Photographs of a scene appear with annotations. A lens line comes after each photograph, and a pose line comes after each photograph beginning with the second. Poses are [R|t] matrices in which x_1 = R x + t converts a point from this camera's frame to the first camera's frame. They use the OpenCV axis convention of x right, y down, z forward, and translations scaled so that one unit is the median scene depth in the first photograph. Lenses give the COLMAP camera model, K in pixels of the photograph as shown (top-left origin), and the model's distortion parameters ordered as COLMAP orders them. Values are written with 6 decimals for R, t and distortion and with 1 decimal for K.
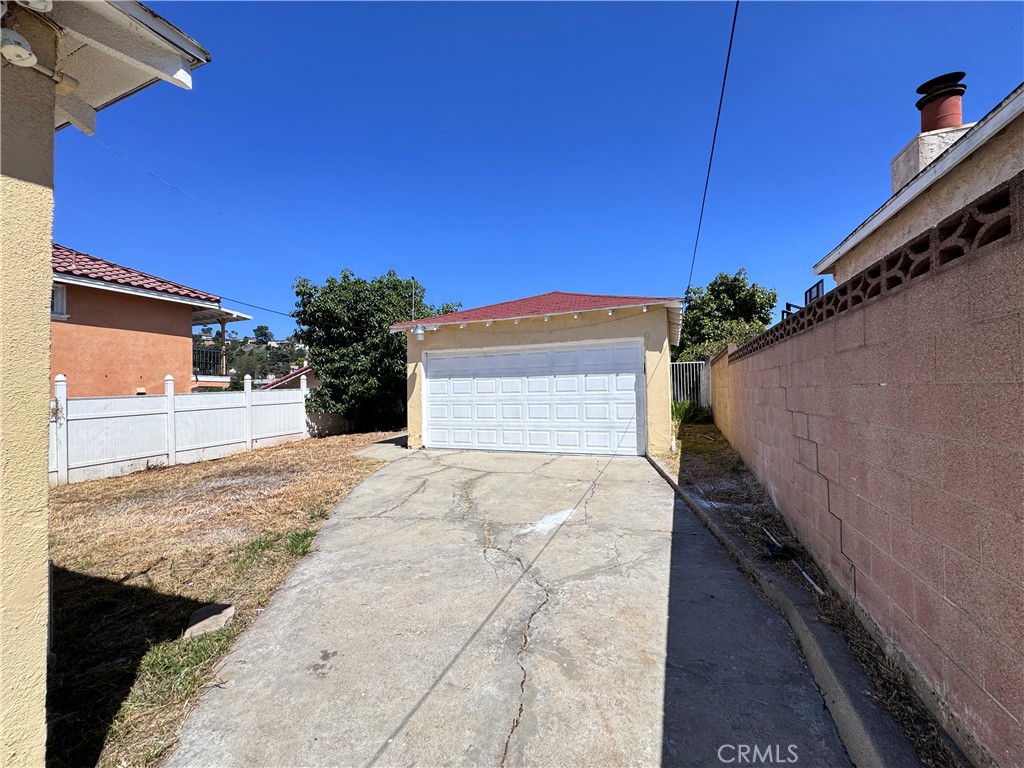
lens RADIAL K [[410.6, 0, 507.1], [0, 410.6, 381.7], [0, 0, 1]] dist [-0.001602, -0.000613]
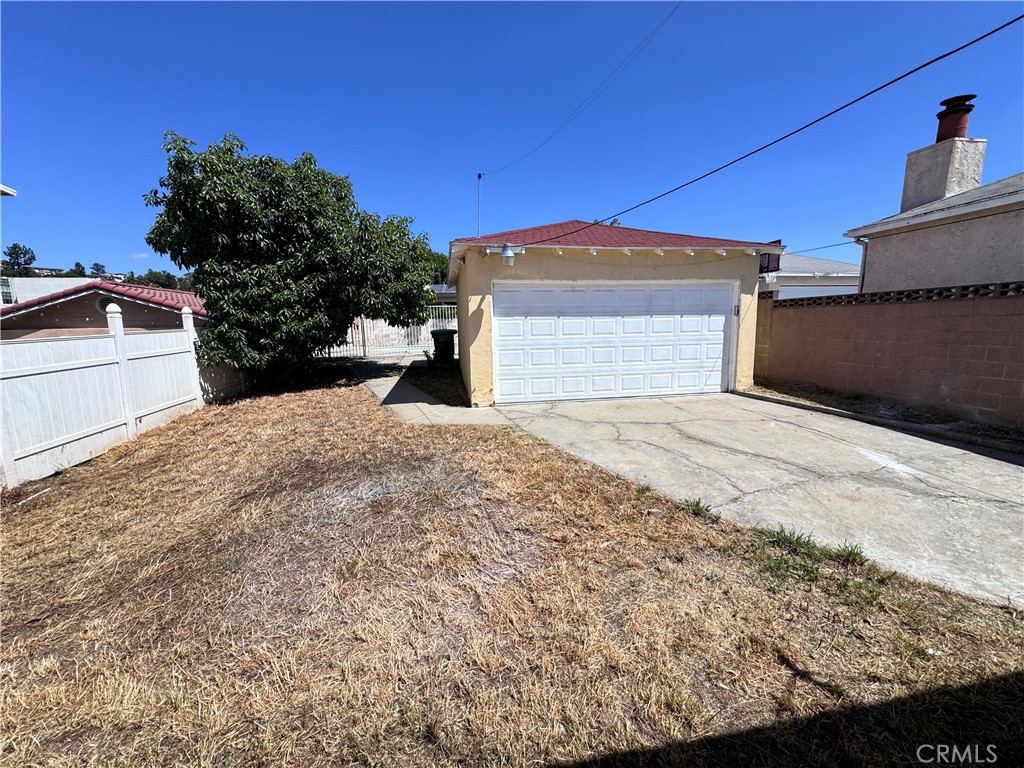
lens RADIAL K [[410.6, 0, 511.7], [0, 410.6, 381.0], [0, 0, 1]] dist [-0.001602, -0.000613]
pose [[0.853478, -0.065886, 0.516946, -0.602944], [-0.010520, 0.989595, 0.143494, 0.001507], [-0.521022, -0.127907, 0.843905, 0.323348]]
